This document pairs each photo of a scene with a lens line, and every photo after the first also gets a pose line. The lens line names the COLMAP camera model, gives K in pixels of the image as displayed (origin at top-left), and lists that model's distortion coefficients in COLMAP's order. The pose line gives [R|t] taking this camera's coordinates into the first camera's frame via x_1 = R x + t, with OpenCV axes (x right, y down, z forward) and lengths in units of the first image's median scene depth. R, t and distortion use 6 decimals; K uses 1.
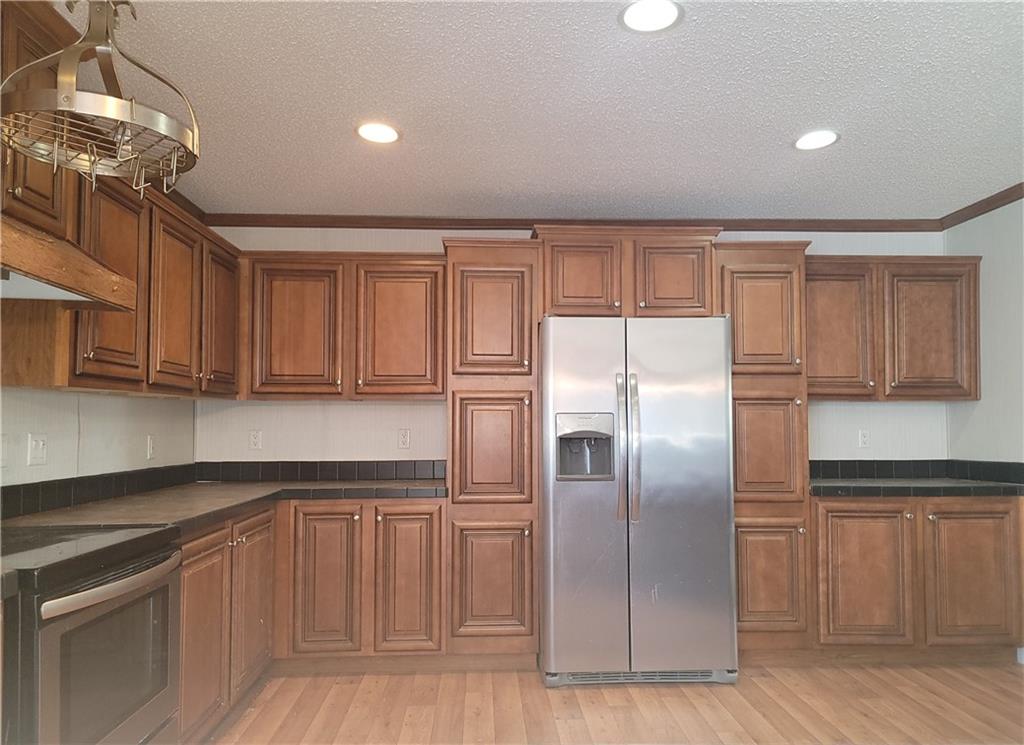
lens RADIAL K [[753.1, 0, 513.2], [0, 753.1, 388.9], [0, 0, 1]] dist [0.044169, 0.001203]
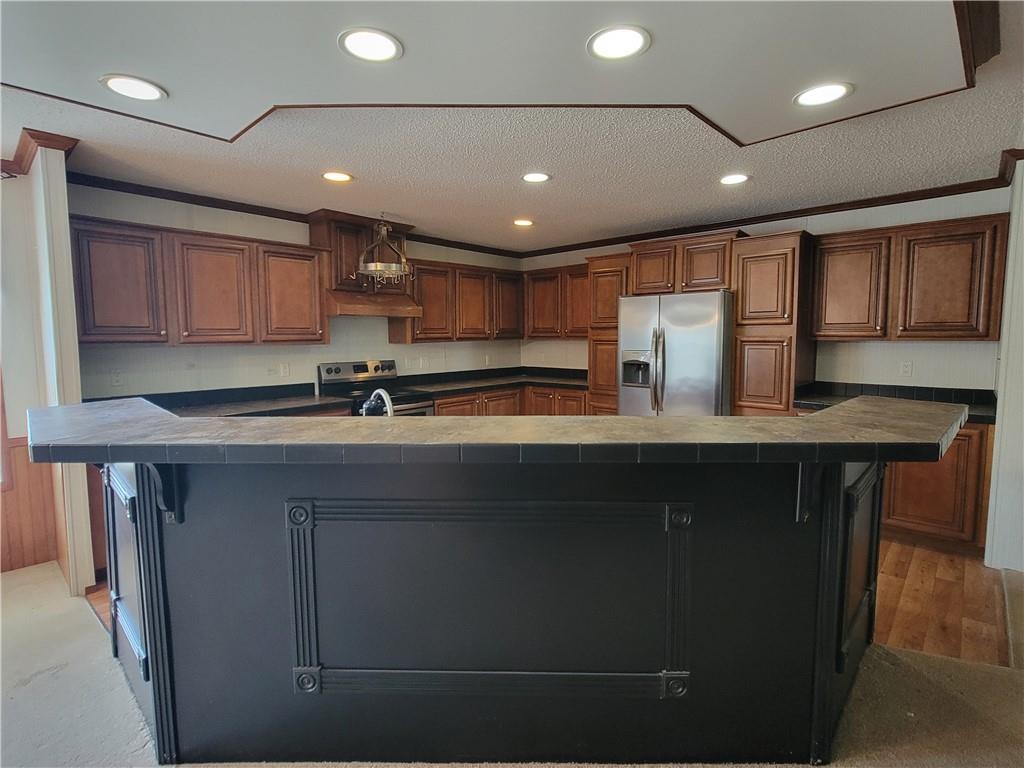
lens RADIAL K [[516.7, 0, 518.7], [0, 516.7, 384.6], [0, 0, 1]] dist [0.005565, -0.000986]
pose [[0.706771, 0.064405, -0.704505, 0.764234], [0.039894, 0.990634, 0.130585, -0.059069], [0.706317, -0.120399, 0.697582, -0.085853]]
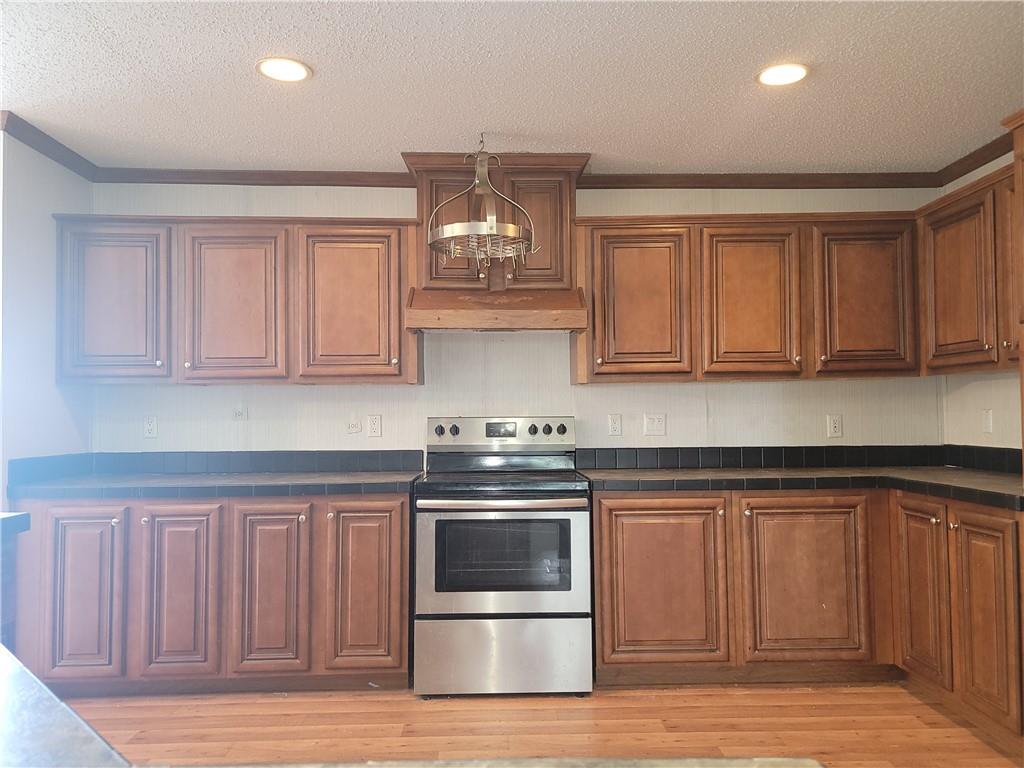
lens RADIAL K [[779.6, 0, 509.3], [0, 779.6, 379.7], [0, 0, 1]] dist [0.052339, -0.037305]
pose [[-0.022938, -0.042323, -0.998841, 0.640748], [0.056540, 0.997450, -0.043562, 0.034052], [0.998137, -0.057474, -0.020486, 0.583408]]
